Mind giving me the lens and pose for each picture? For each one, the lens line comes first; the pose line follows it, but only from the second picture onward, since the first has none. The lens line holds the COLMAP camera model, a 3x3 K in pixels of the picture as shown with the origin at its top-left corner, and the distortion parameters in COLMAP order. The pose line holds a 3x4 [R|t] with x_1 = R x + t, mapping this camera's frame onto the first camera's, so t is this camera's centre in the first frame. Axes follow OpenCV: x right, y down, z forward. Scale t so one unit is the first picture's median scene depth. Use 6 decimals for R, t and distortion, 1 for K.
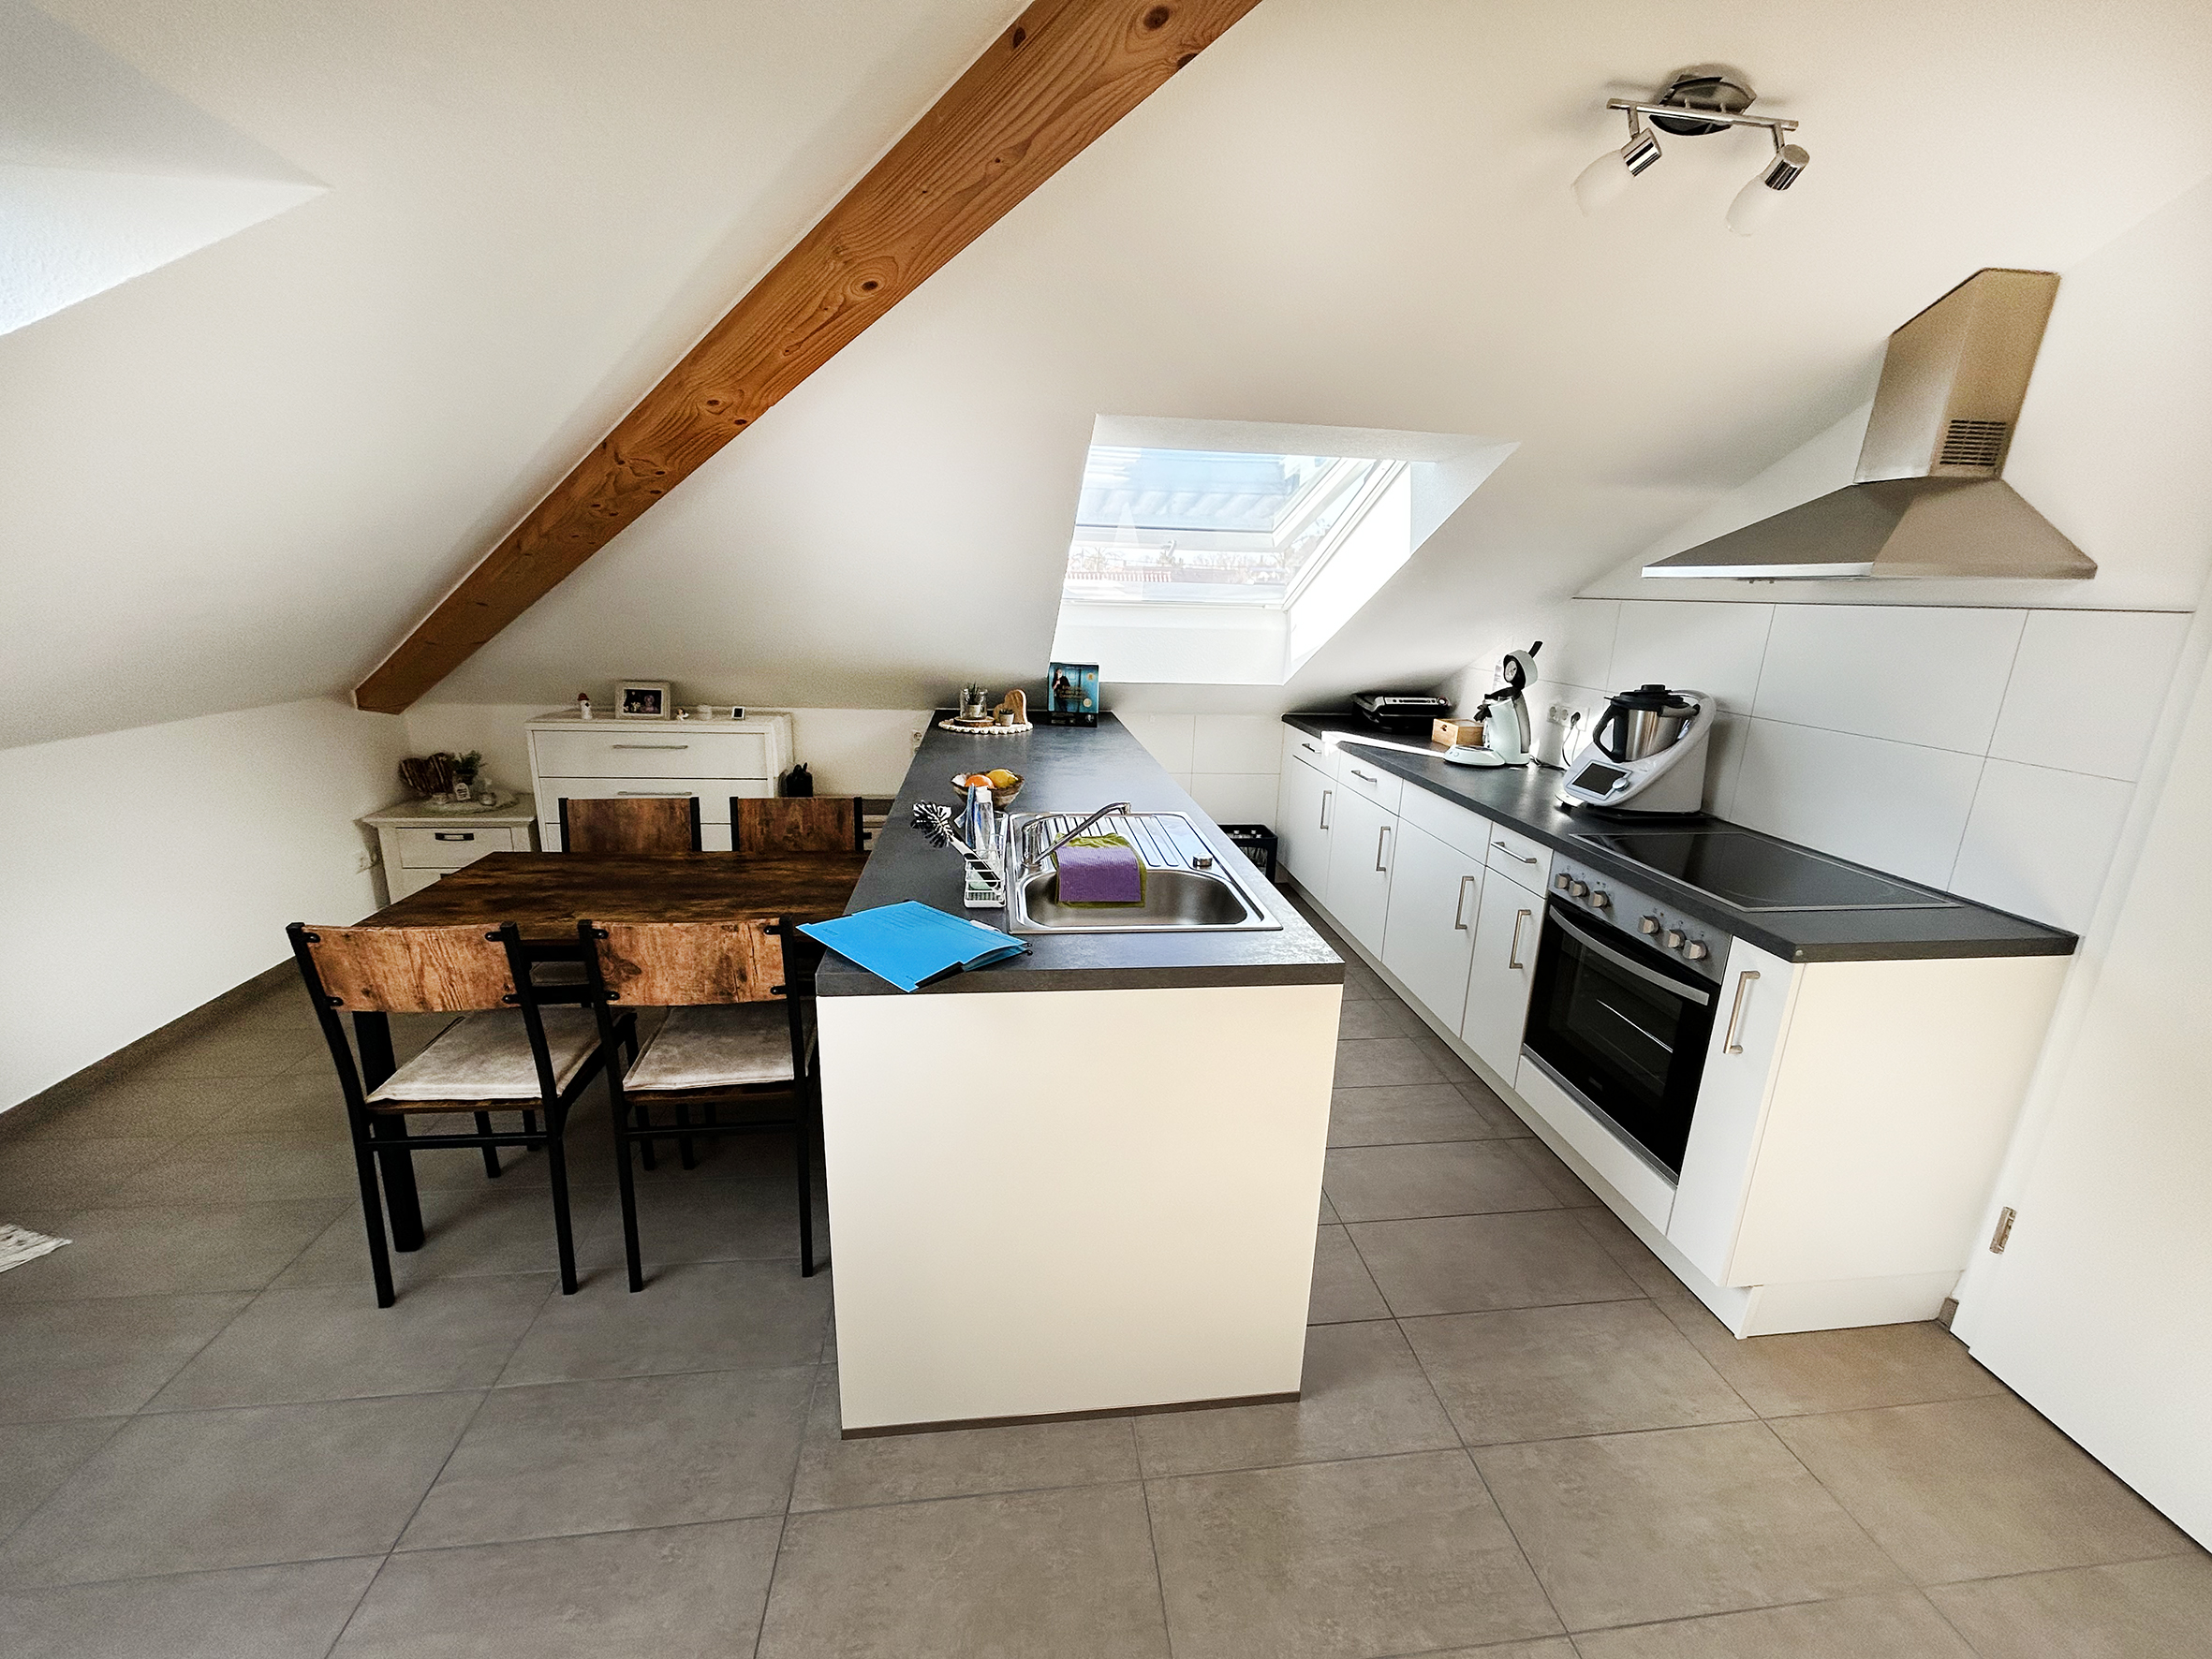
lens RADIAL K [[890.2, 0, 1107.3], [0, 890.2, 824.6], [0, 0, 1]] dist [-0.001134, 0.000027]
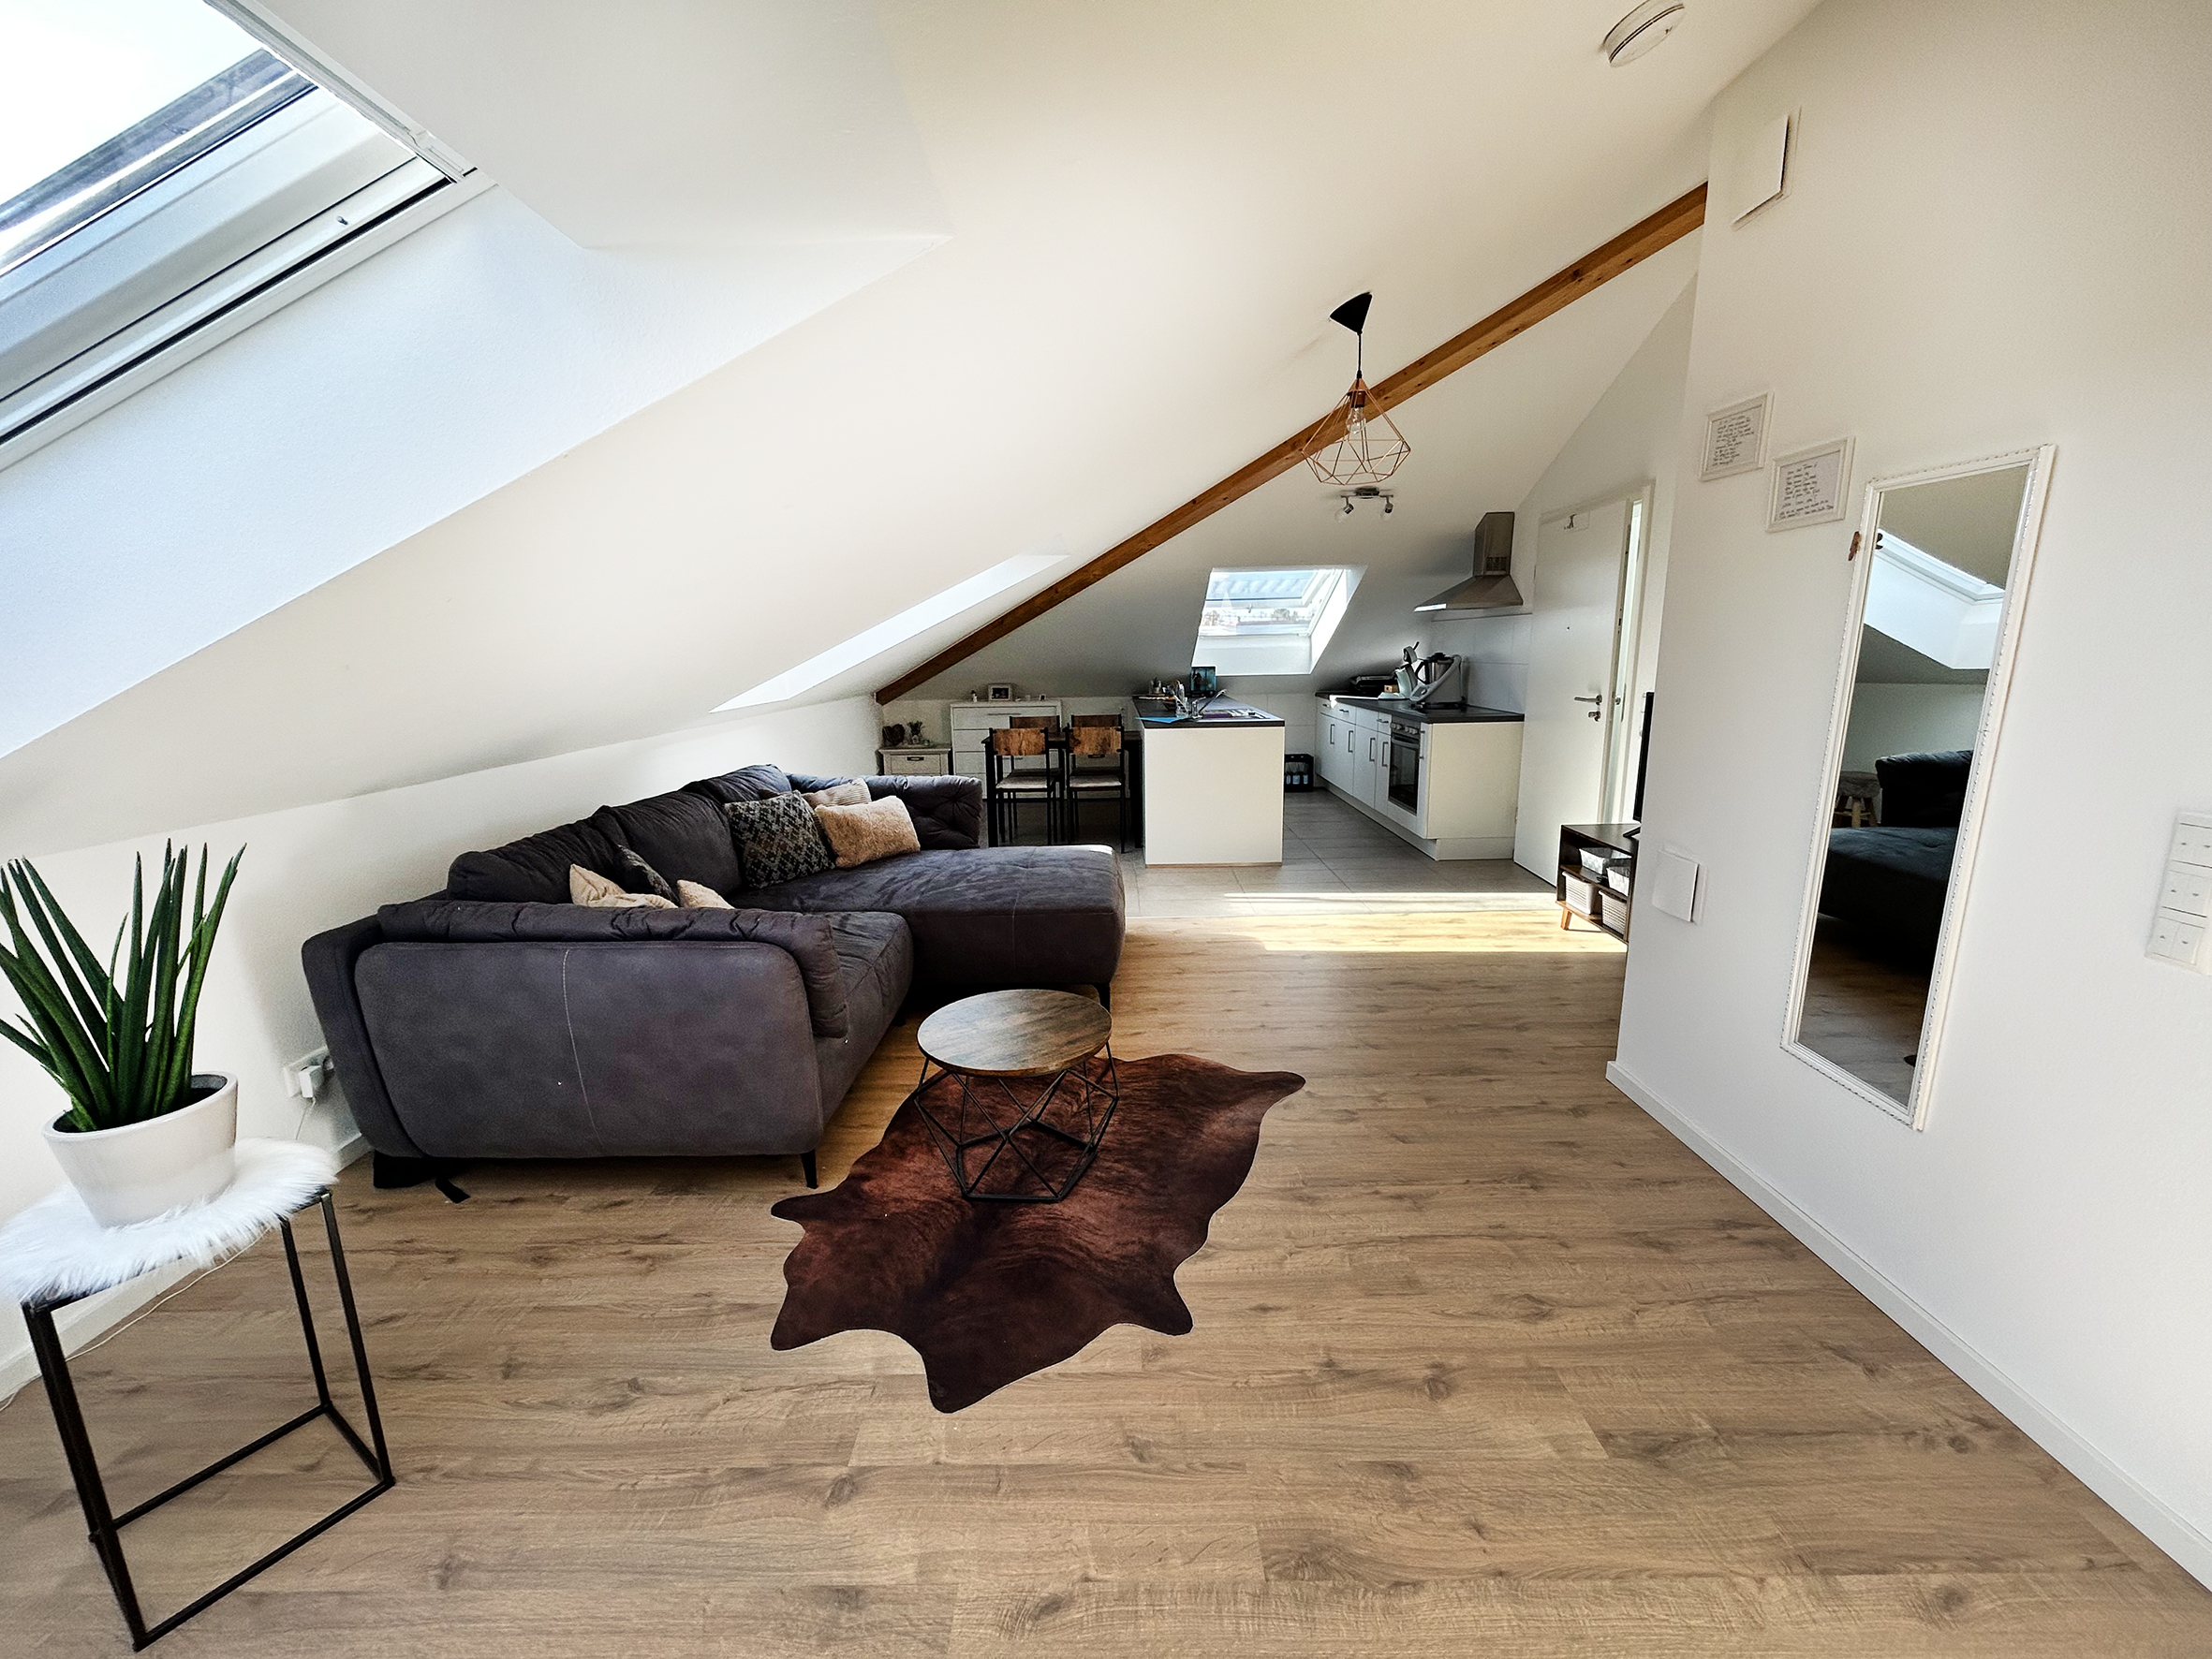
lens RADIAL K [[890.2, 0, 1103.6], [0, 890.2, 832.4], [0, 0, 1]] dist [-0.001134, 0.000027]
pose [[0.990334, -0.020292, -0.137211, 0.008782], [0.012519, 0.998280, -0.057274, 0.349237], [0.138138, 0.055003, 0.988885, -1.152818]]
